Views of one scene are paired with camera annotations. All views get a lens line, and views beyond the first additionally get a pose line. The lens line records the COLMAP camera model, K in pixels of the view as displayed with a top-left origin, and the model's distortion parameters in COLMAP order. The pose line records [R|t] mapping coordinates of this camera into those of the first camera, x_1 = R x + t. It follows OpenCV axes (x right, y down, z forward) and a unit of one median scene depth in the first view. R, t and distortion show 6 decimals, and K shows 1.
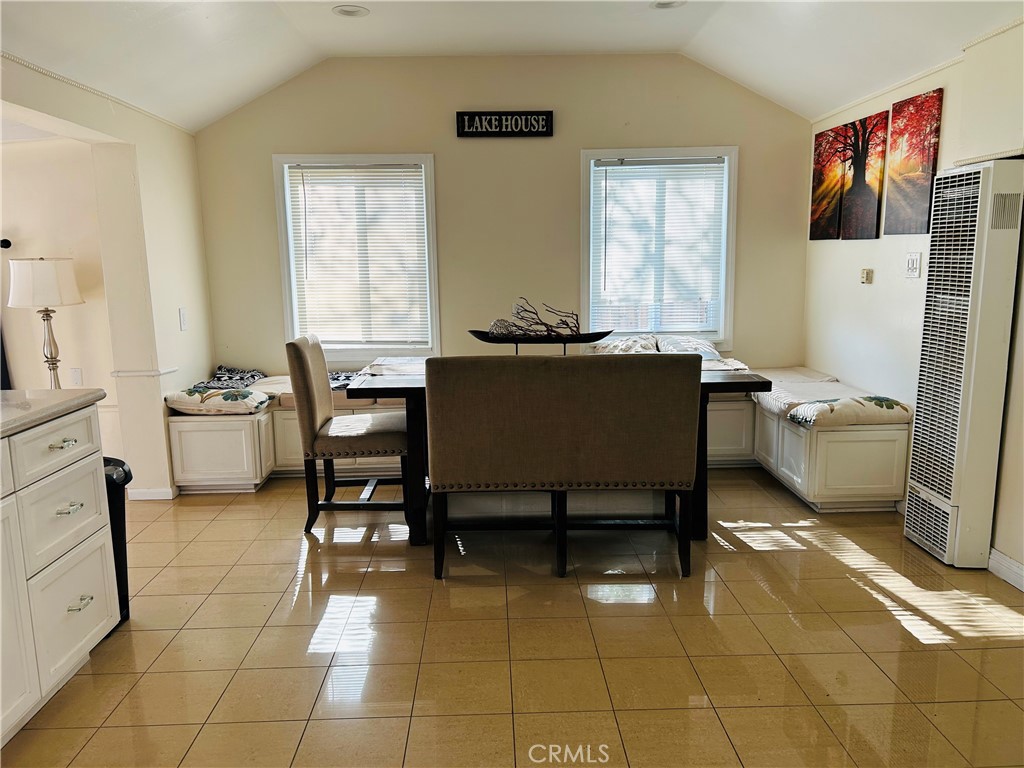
lens RADIAL K [[775.9, 0, 513.3], [0, 775.9, 382.9], [0, 0, 1]] dist [-0.001616, -0.013202]
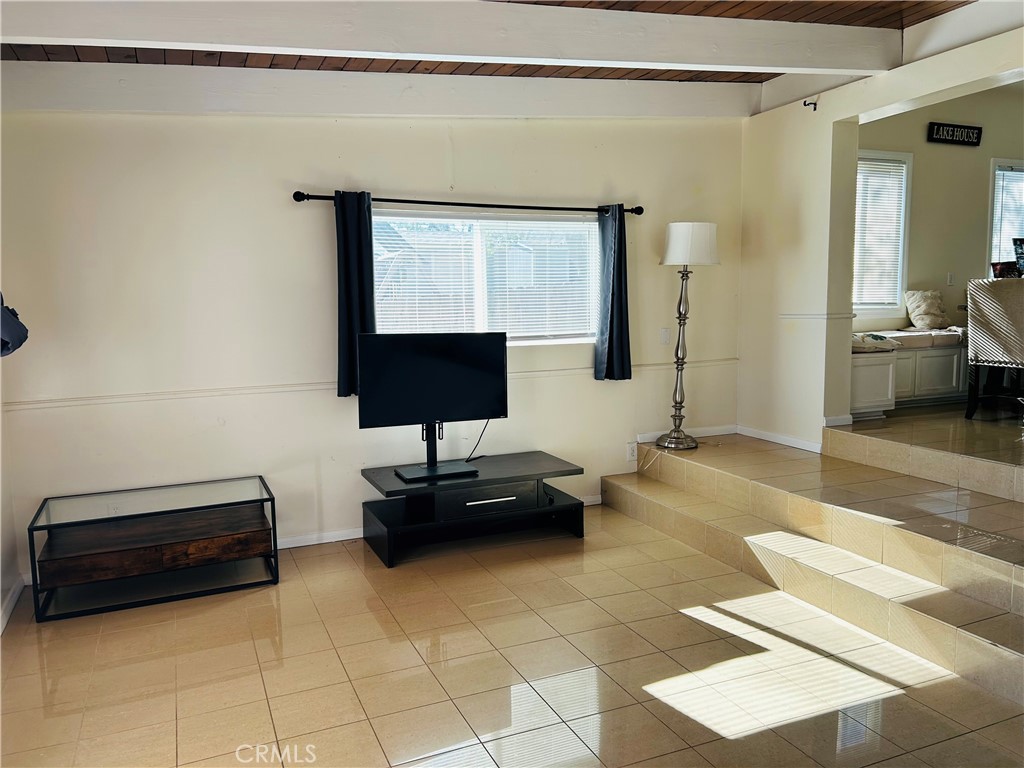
lens RADIAL K [[775.9, 0, 510.6], [0, 775.9, 386.7], [0, 0, 1]] dist [-0.001616, -0.013202]
pose [[0.932768, -0.046154, 0.357511, -1.198078], [0.064091, 0.997202, -0.038481, 0.093389], [-0.354734, 0.058807, 0.933116, 0.073219]]
